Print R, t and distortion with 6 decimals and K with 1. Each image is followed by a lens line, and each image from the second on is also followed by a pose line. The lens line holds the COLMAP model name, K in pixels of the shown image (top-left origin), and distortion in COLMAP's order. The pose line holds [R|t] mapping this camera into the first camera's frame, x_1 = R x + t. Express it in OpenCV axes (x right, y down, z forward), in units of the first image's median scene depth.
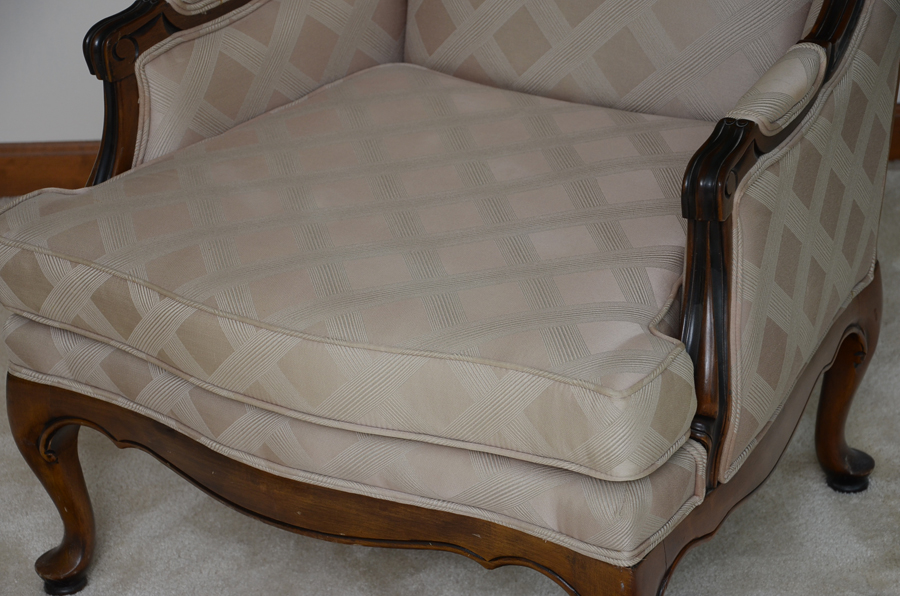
lens RADIAL K [[2475.1, 0, 456.2], [0, 2475.1, 300.3], [0, 0, 1]] dist [0.729017, 0.000000]
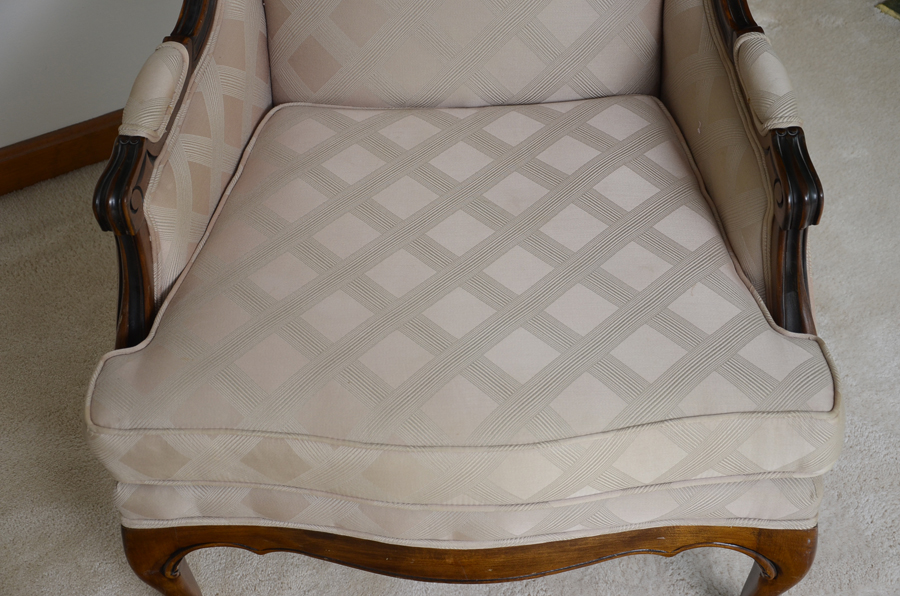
lens RADIAL K [[1330.1, 0, 456.6], [0, 1330.1, 302.3], [0, 0, 1]] dist [0.193654, 0.000000]
pose [[0.845093, -0.349899, 0.404213, -0.267965], [0.236716, 0.922822, 0.303916, -0.205103], [-0.479357, -0.161153, 0.862697, 0.491607]]
